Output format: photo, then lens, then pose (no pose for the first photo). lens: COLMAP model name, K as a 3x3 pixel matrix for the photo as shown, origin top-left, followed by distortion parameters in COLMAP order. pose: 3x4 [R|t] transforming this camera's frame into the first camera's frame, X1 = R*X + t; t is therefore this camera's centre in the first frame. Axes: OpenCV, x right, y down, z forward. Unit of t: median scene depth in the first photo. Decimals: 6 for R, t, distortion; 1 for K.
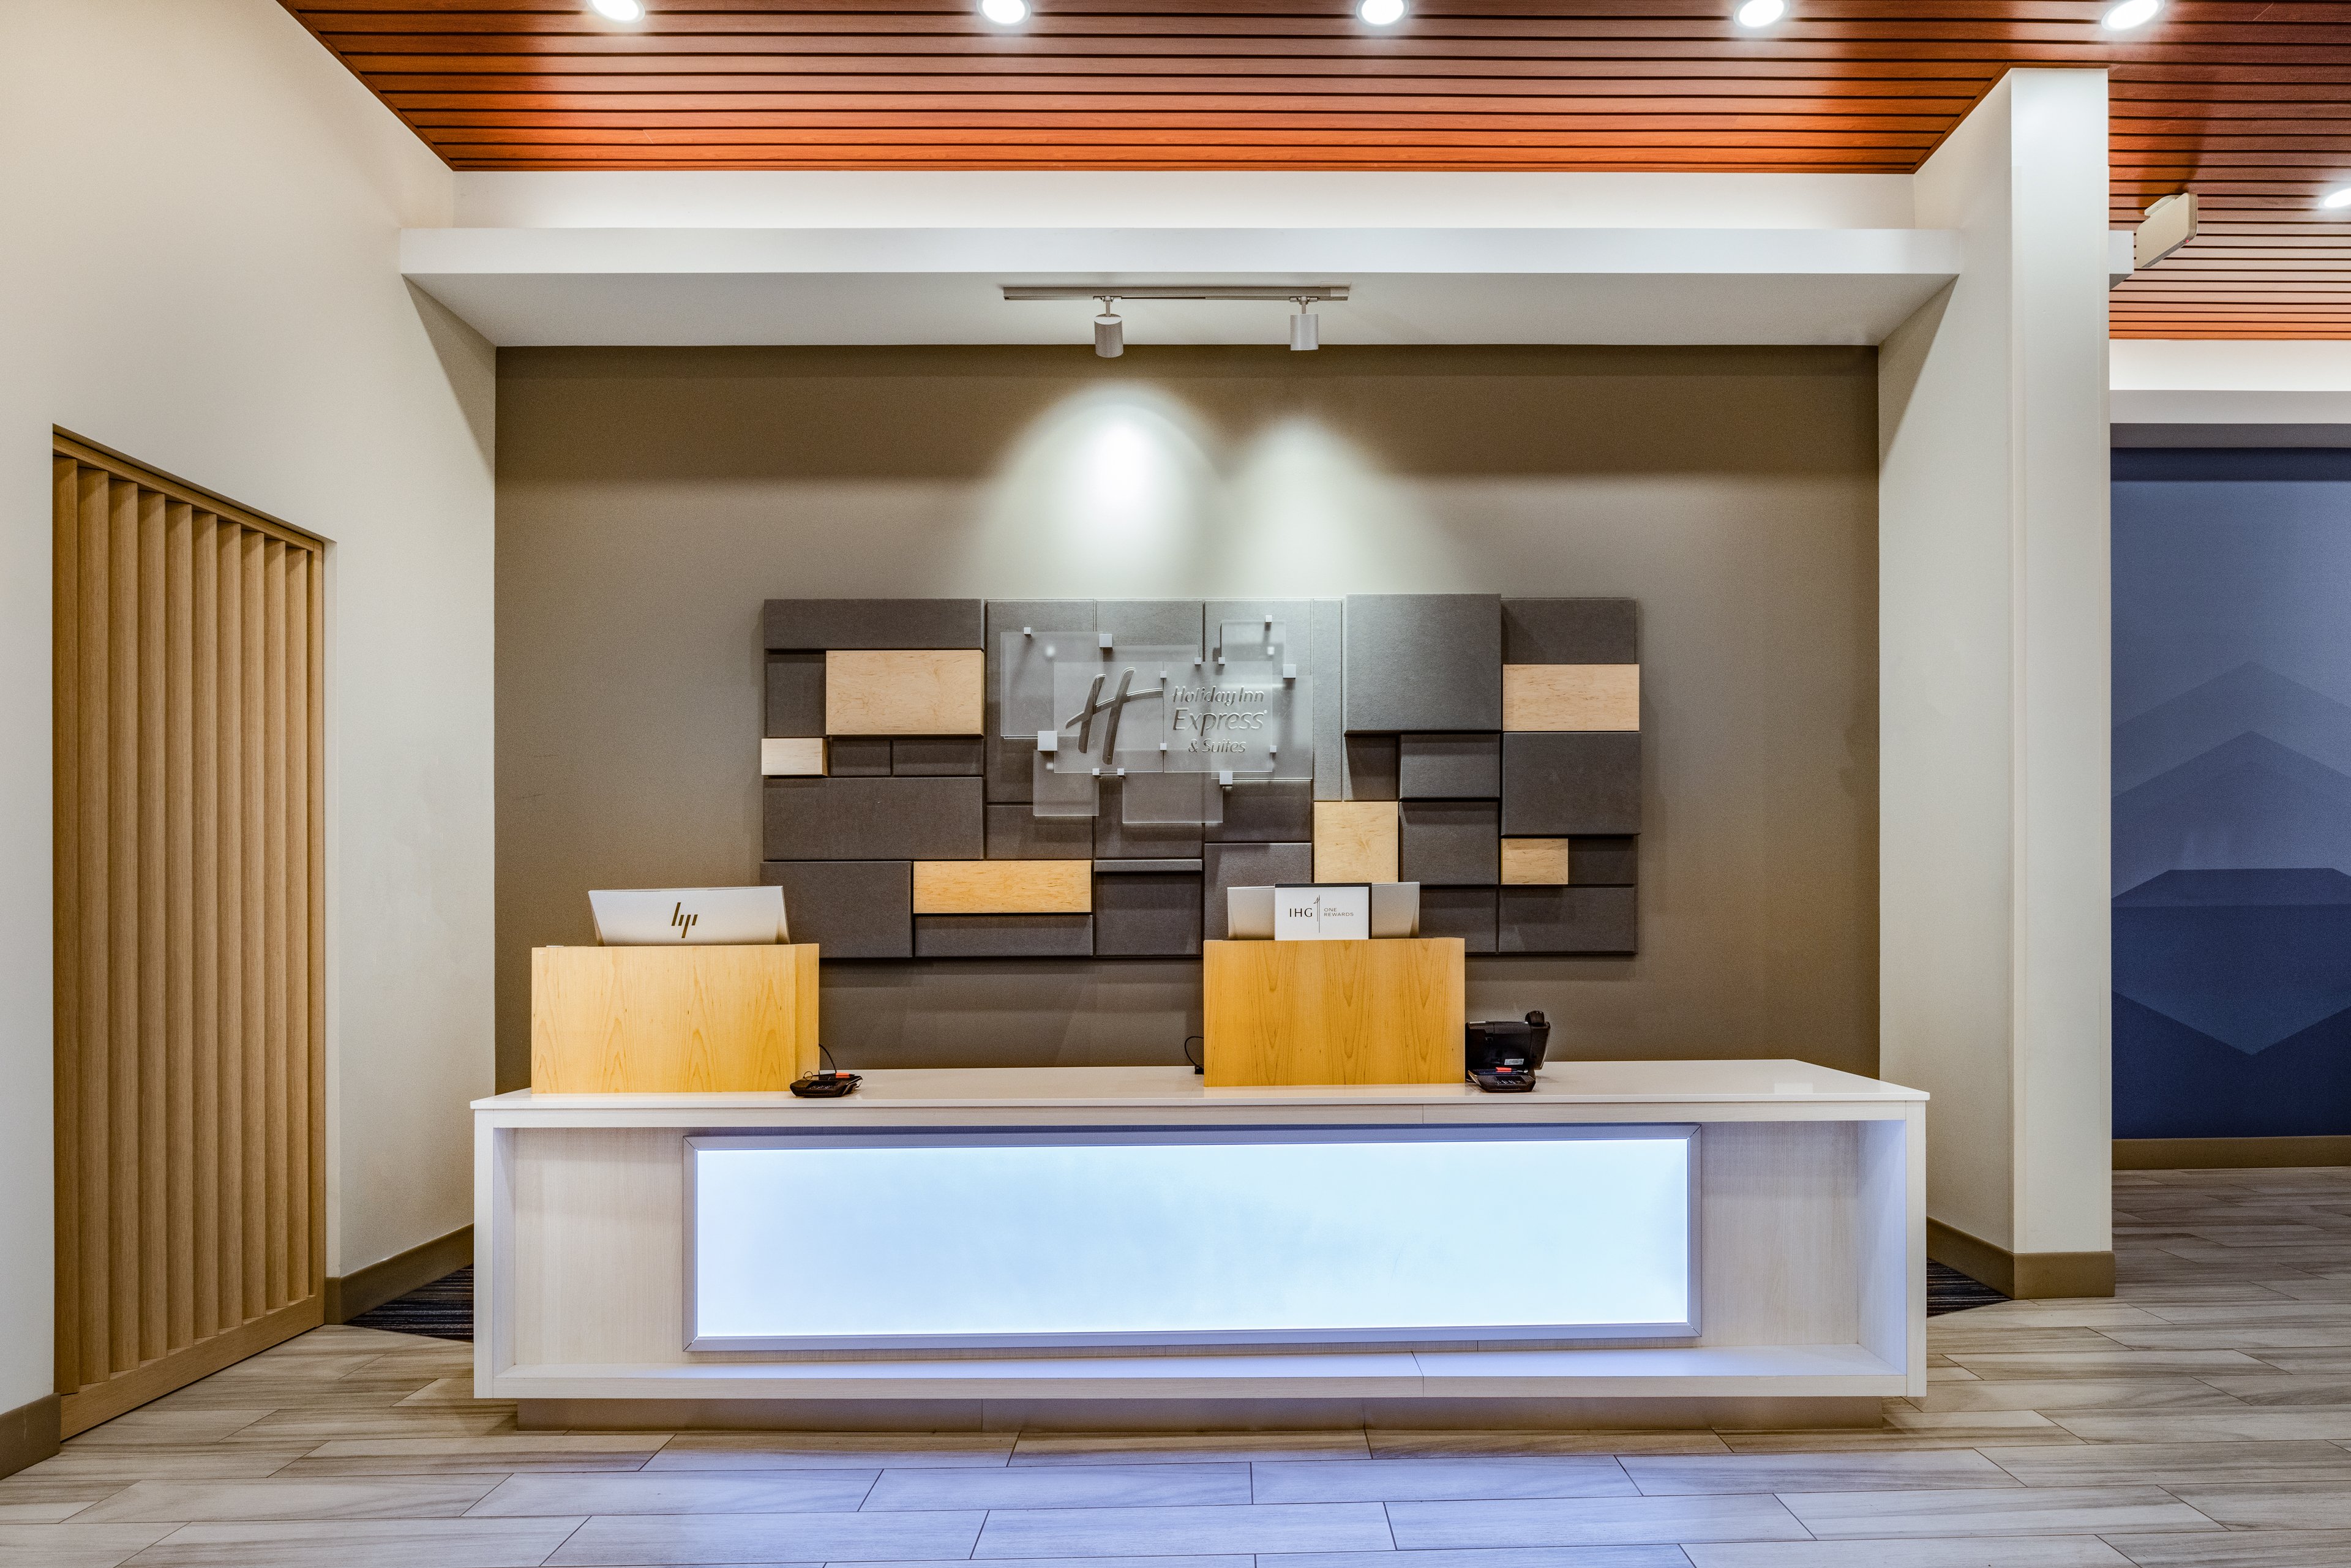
lens RADIAL K [[1355.6, 0, 1178.3], [0, 1355.6, 878.4], [0, 0, 1]] dist [-0.003057, -0.000354]
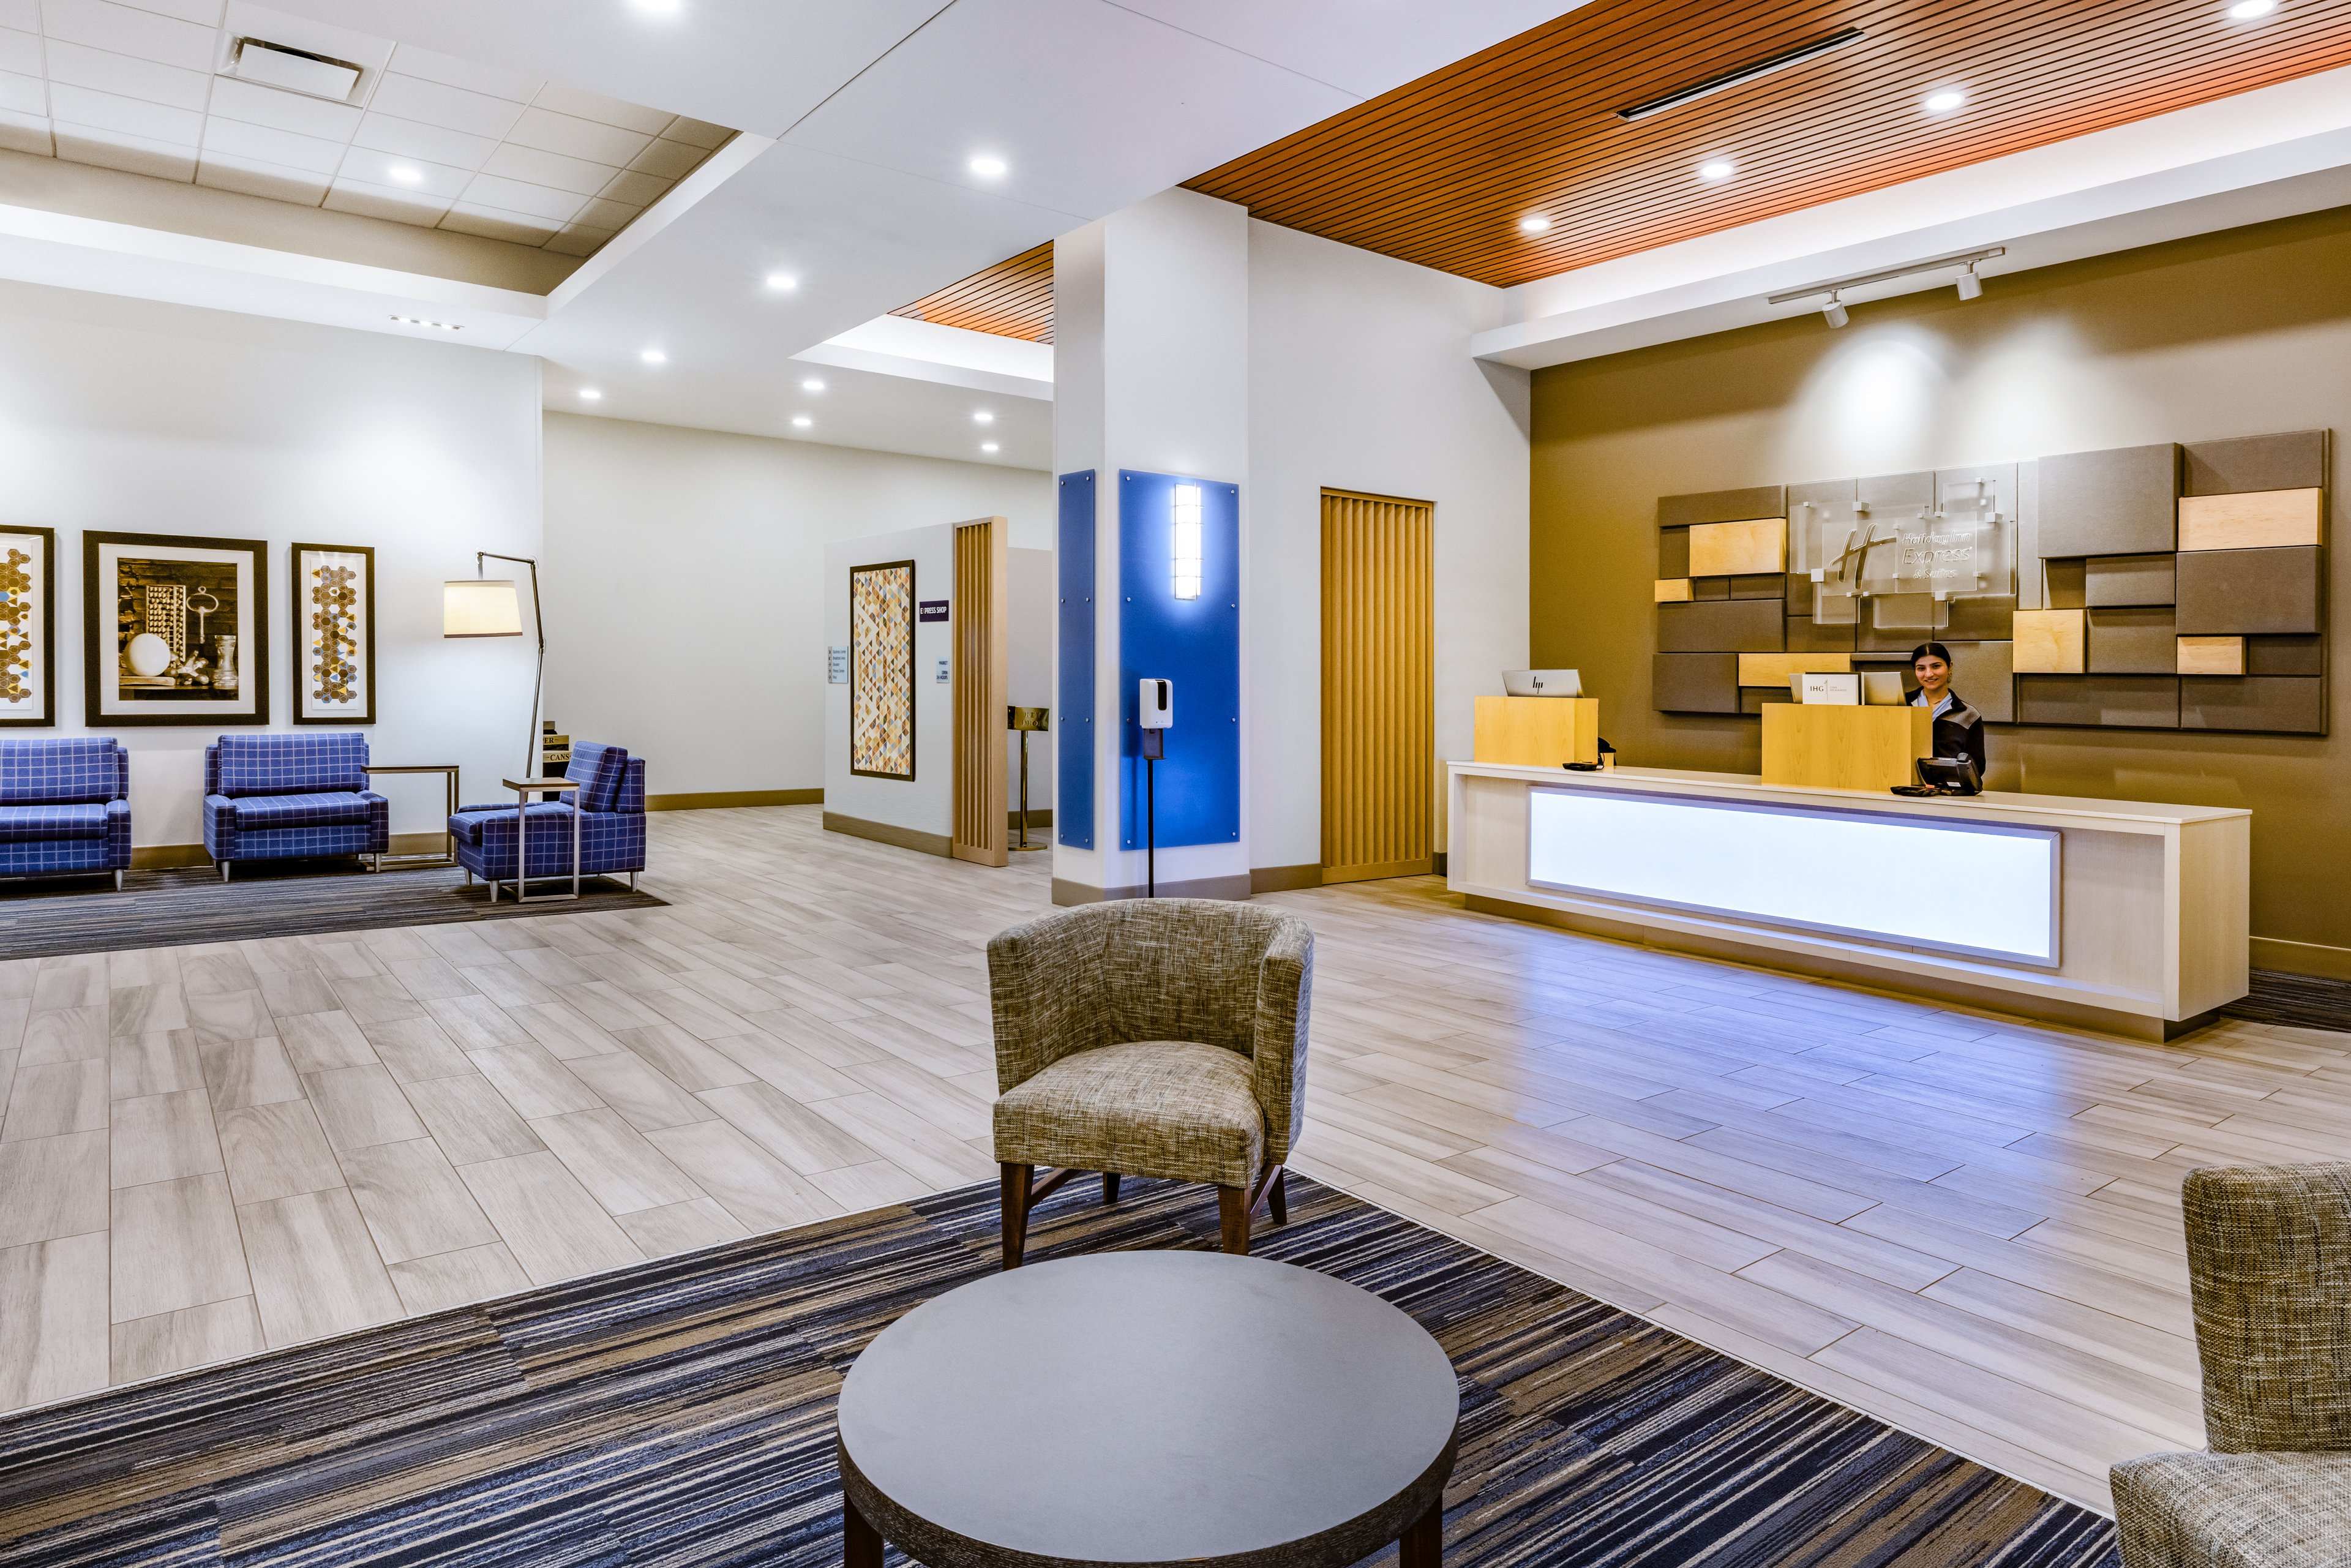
lens RADIAL K [[1385.5, 0, 1176.2], [0, 1385.5, 694.4], [0, 0, 1]] dist [0.006484, 0.001945]
pose [[0.601910, 0.027685, -0.798084, 0.712256], [-0.001577, 0.999438, 0.033480, -0.017947], [0.798563, -0.018893, 0.601615, -0.517543]]
